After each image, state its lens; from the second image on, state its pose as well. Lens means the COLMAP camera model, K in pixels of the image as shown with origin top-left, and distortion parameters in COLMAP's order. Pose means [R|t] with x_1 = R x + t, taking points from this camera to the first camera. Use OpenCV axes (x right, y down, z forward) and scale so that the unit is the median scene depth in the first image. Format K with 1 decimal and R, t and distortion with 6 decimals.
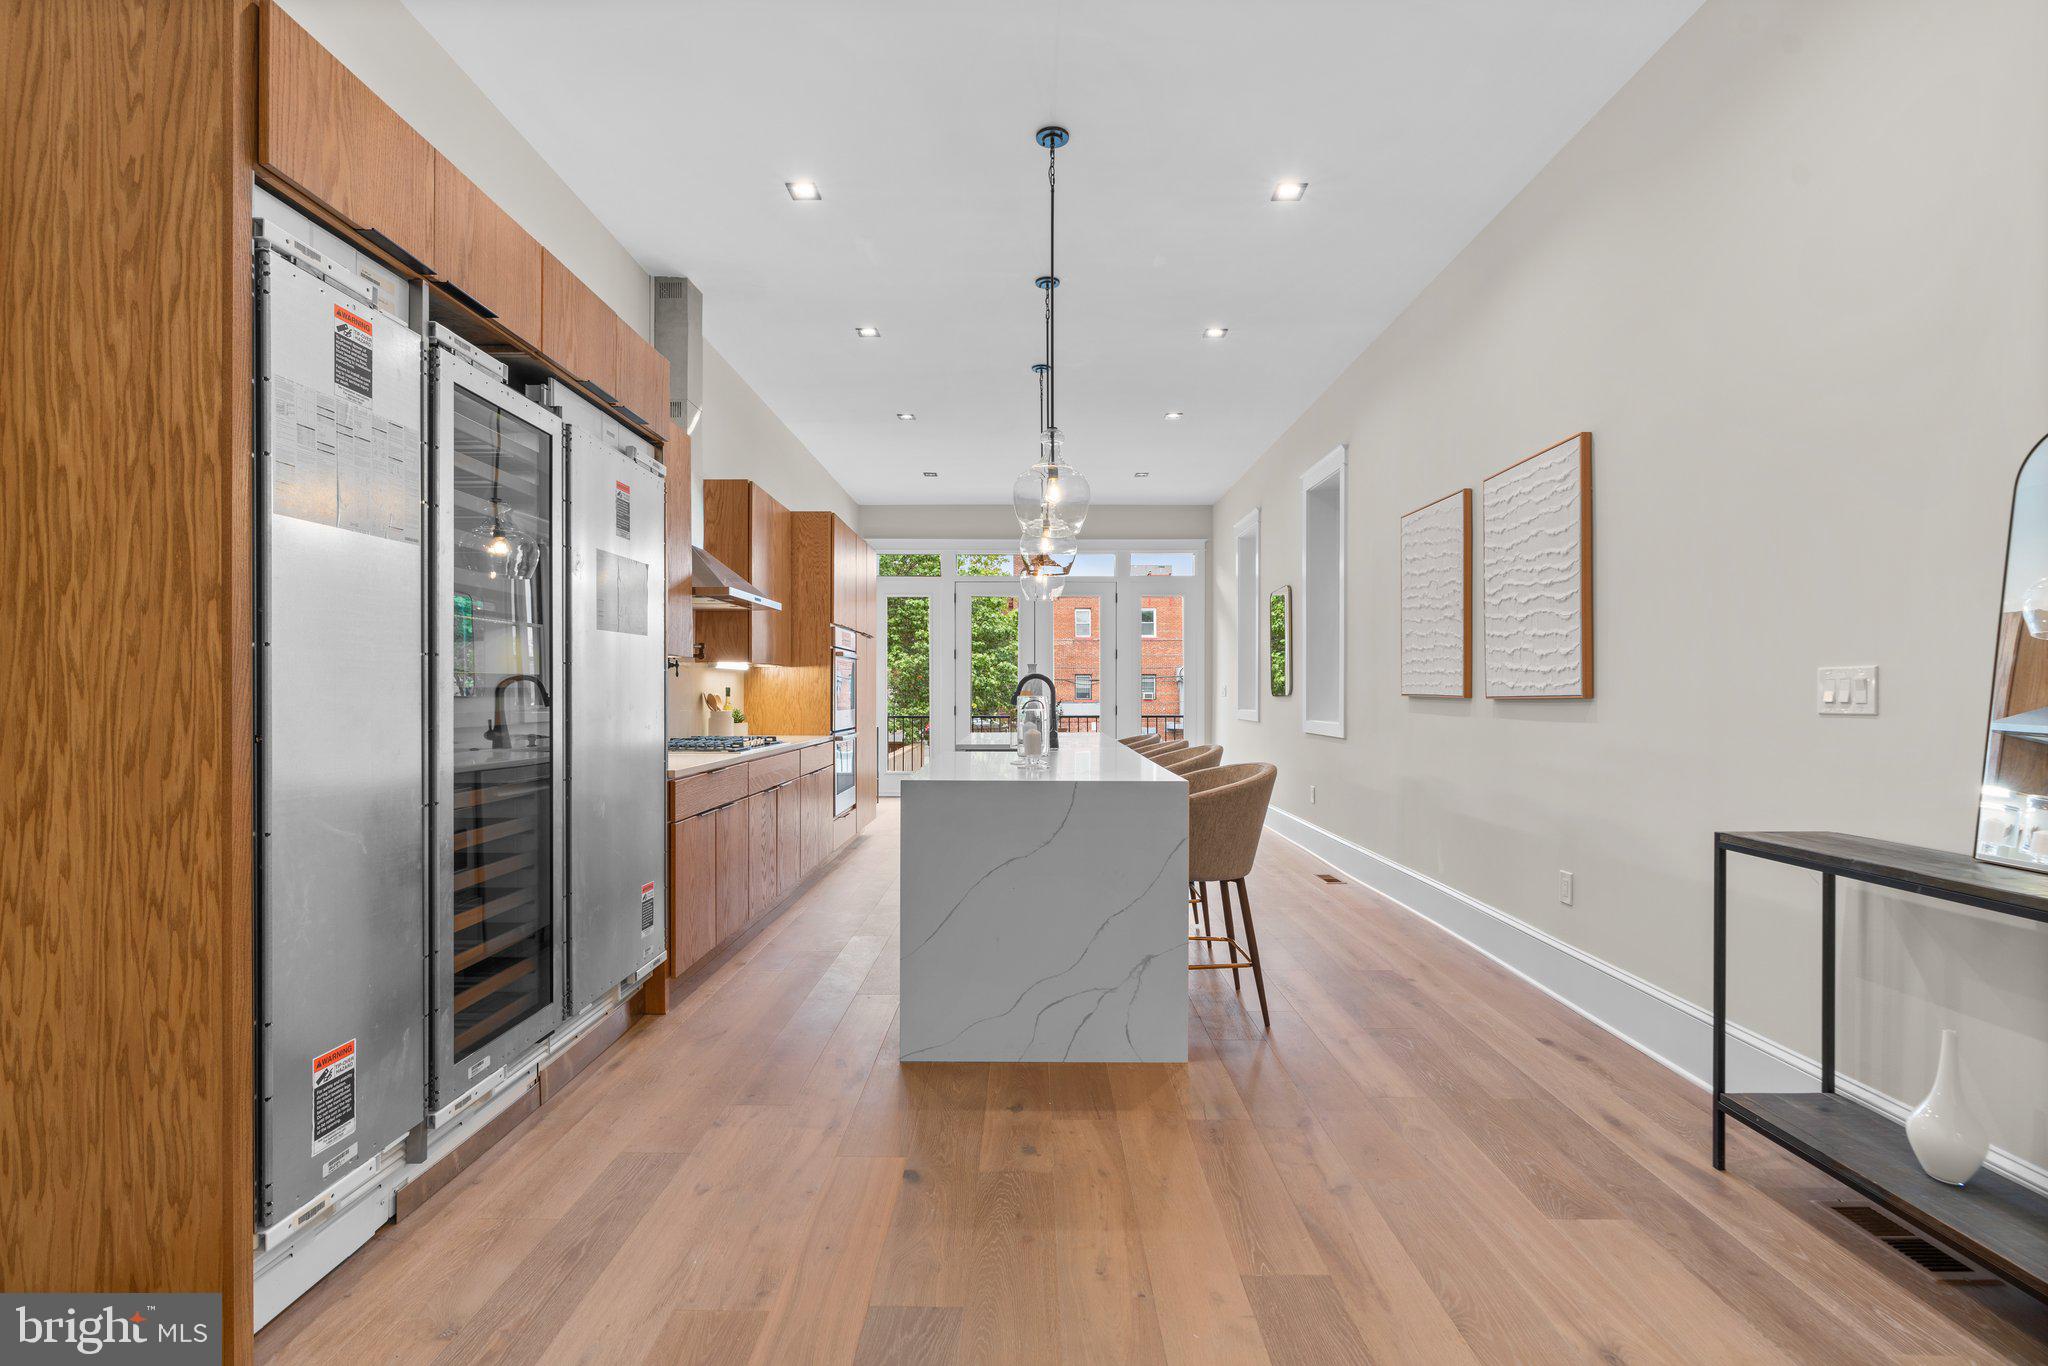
lens RADIAL K [[918.8, 0, 1042.1], [0, 918.8, 694.5], [0, 0, 1]] dist [-0.013586, 0.003467]
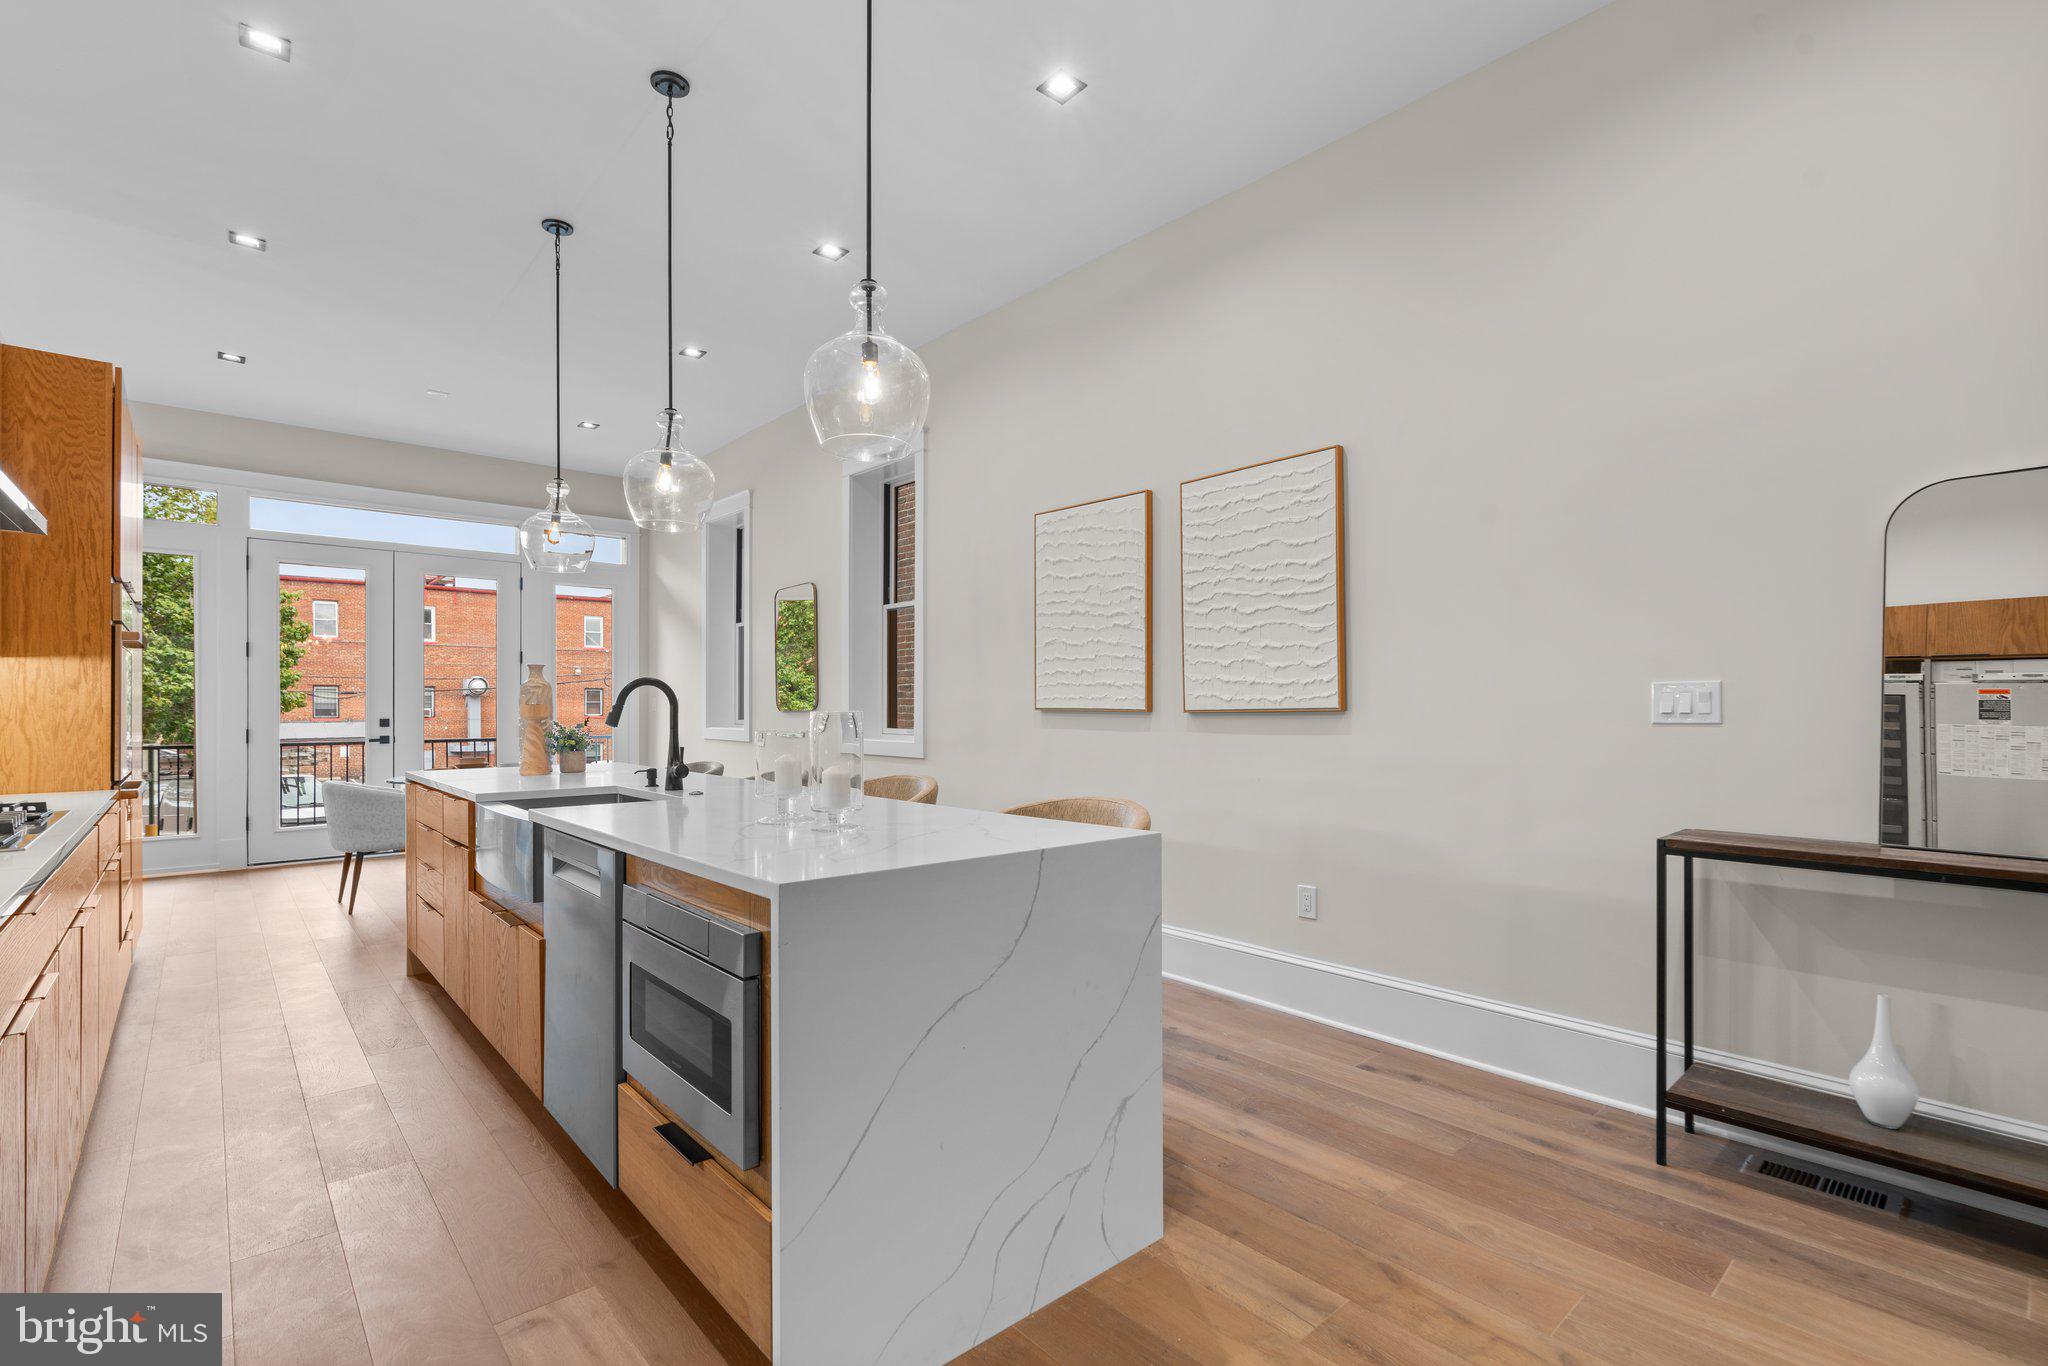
lens RADIAL K [[918.8, 0, 1020.3], [0, 918.8, 705.3], [0, 0, 1]] dist [-0.013586, 0.003467]
pose [[0.752909, 0.000064, 0.658125, -0.315175], [0.003420, 0.999986, -0.004010, 0.000826], [-0.658116, 0.005270, 0.752898, 0.453671]]
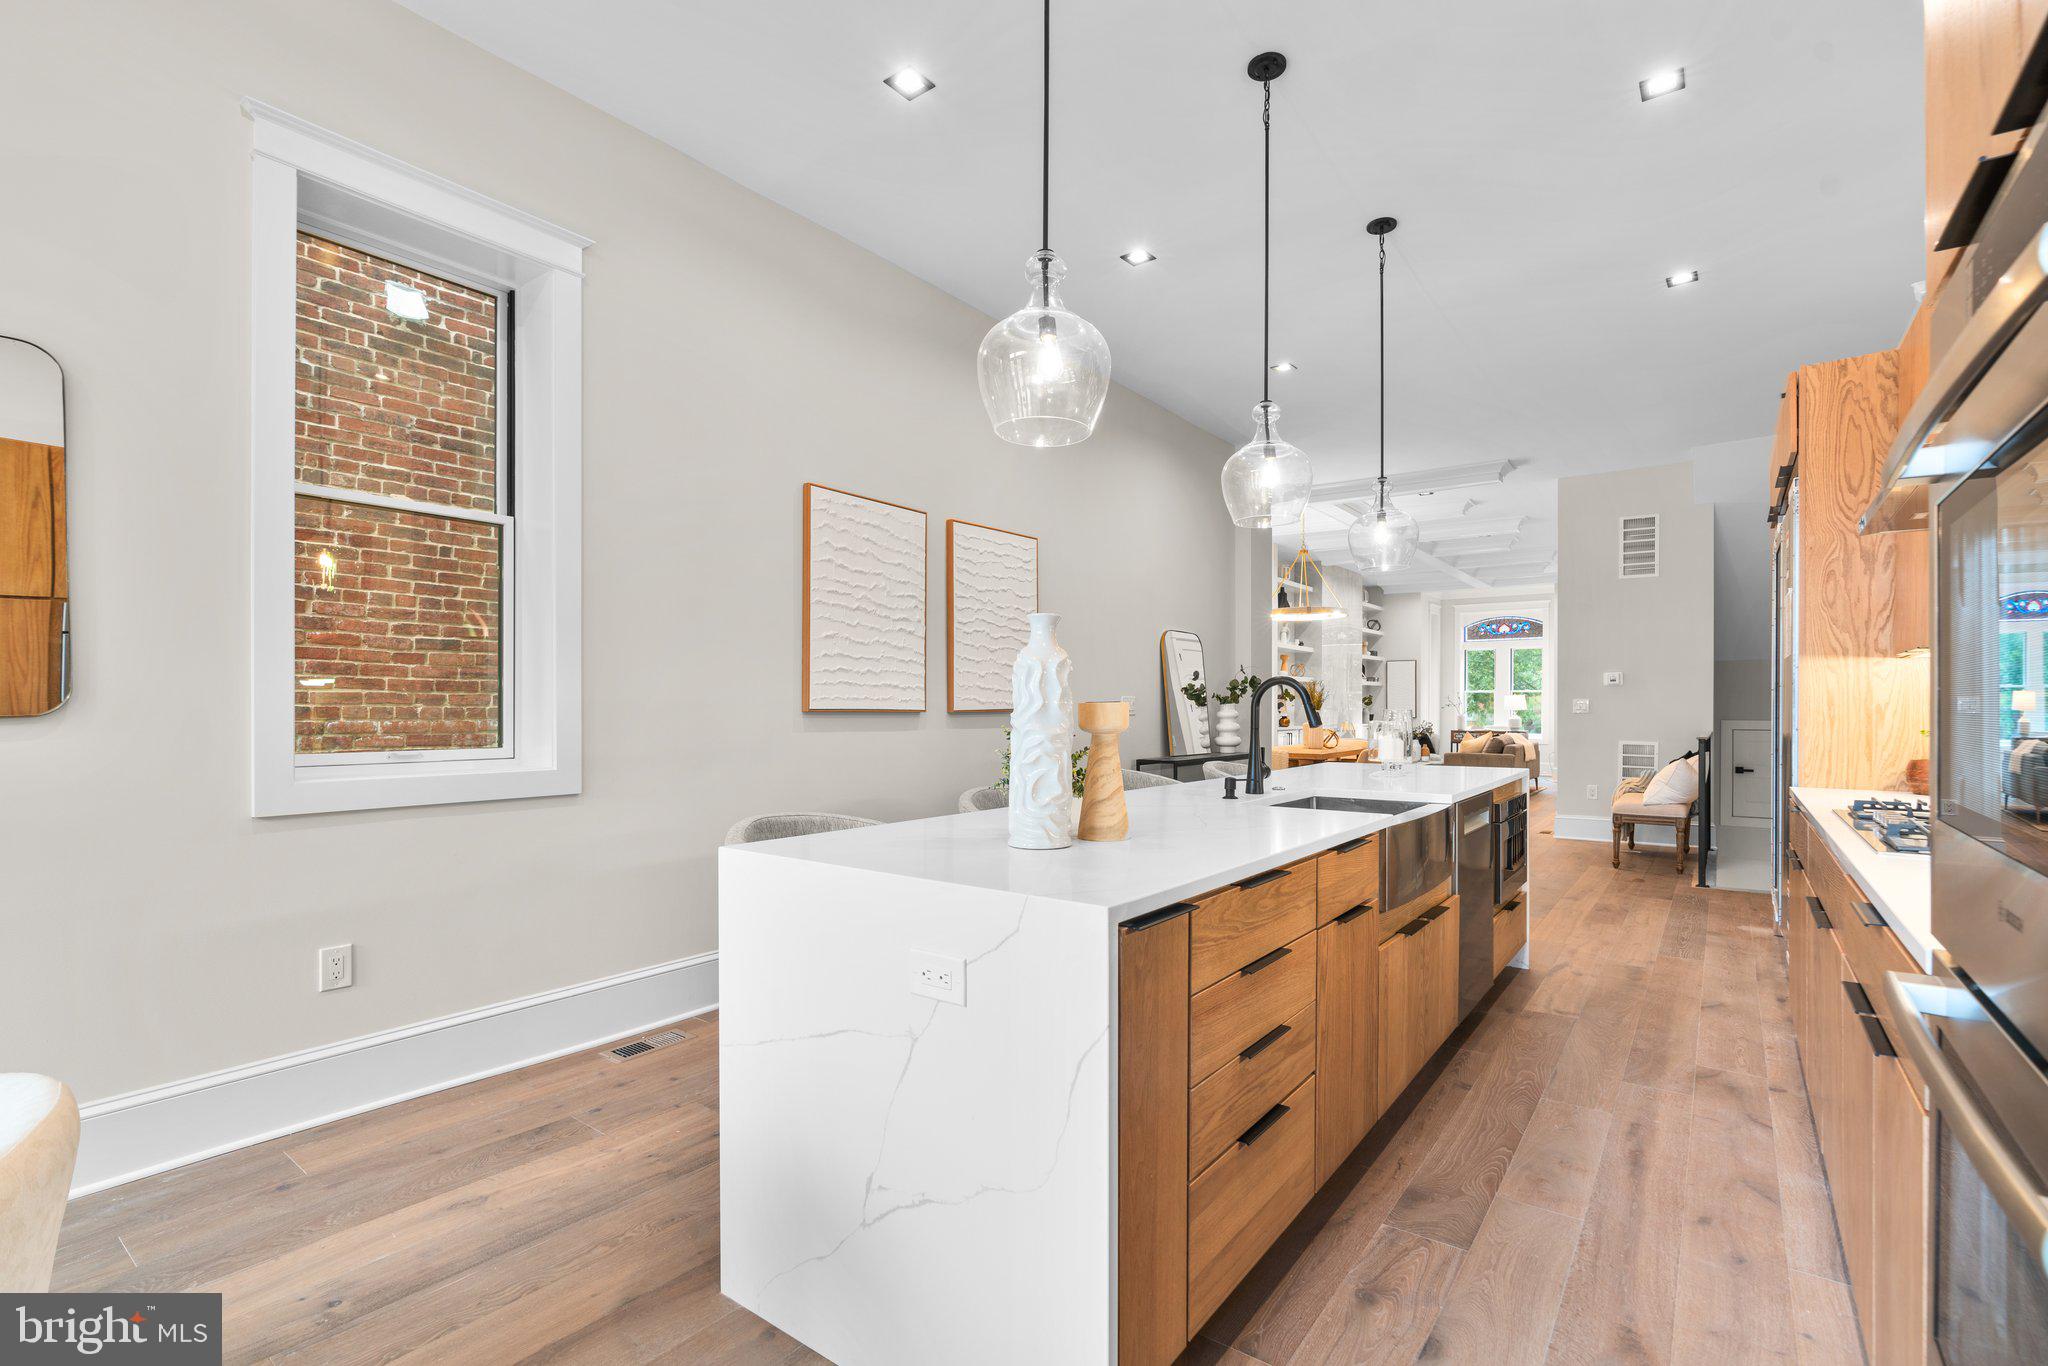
lens RADIAL K [[918.8, 0, 1032.8], [0, 918.8, 709.7], [0, 0, 1]] dist [-0.013586, 0.003467]
pose [[-0.792945, -0.002537, 0.609288, -0.338271], [0.001062, 0.999984, 0.005547, -0.004953], [-0.609292, 0.005046, -0.792930, 2.142656]]
